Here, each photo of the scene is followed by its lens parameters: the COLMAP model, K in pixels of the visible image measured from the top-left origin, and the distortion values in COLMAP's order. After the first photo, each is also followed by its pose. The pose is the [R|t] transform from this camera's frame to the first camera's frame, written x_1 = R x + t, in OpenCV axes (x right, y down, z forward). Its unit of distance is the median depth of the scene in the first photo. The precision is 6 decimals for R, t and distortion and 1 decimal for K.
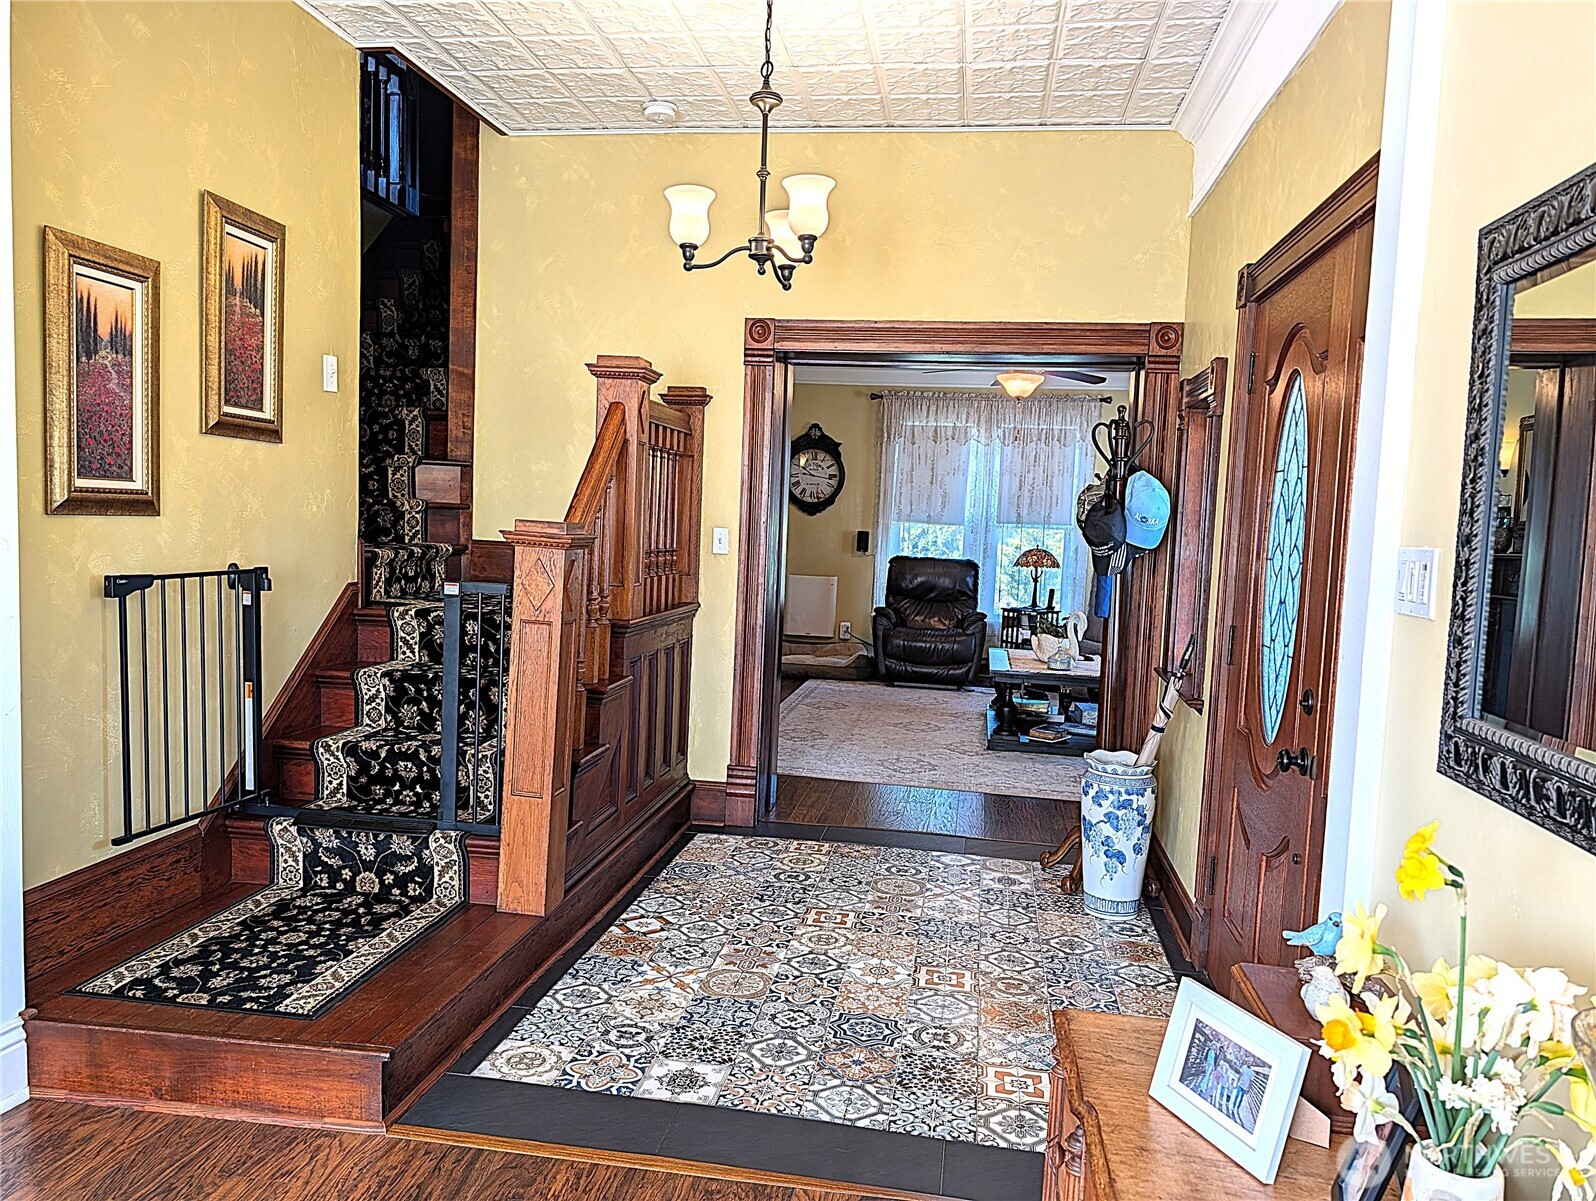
lens RADIAL K [[1139.7, 0, 800.1], [0, 1139.7, 602.2], [0, 0, 1]] dist [0.002042, 0.000649]
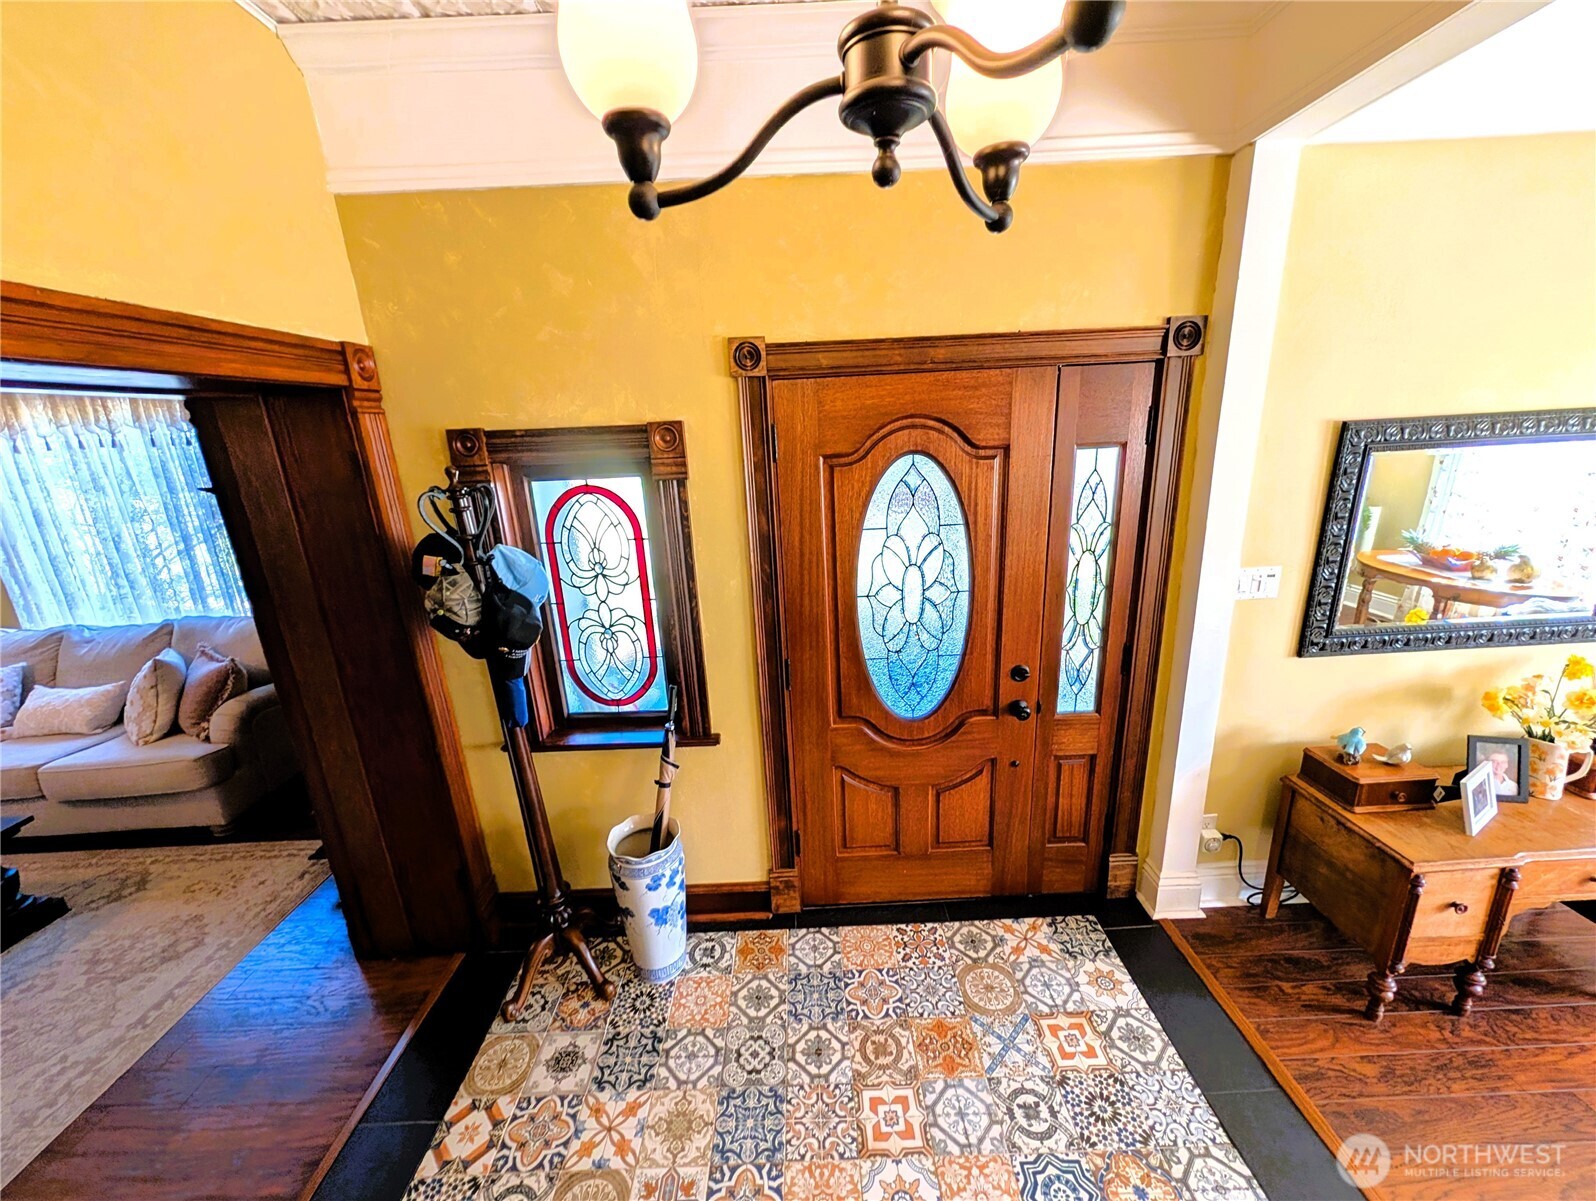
lens RADIAL K [[612.5, 0, 801.0], [0, 612.5, 596.6], [0, 0, 1]] dist [0.000863, -0.000005]
pose [[-0.164787, -0.298829, 0.939972, -0.187064], [0.120593, 0.939746, 0.319898, -0.221197], [-0.978929, 0.166069, -0.118821, 0.953023]]
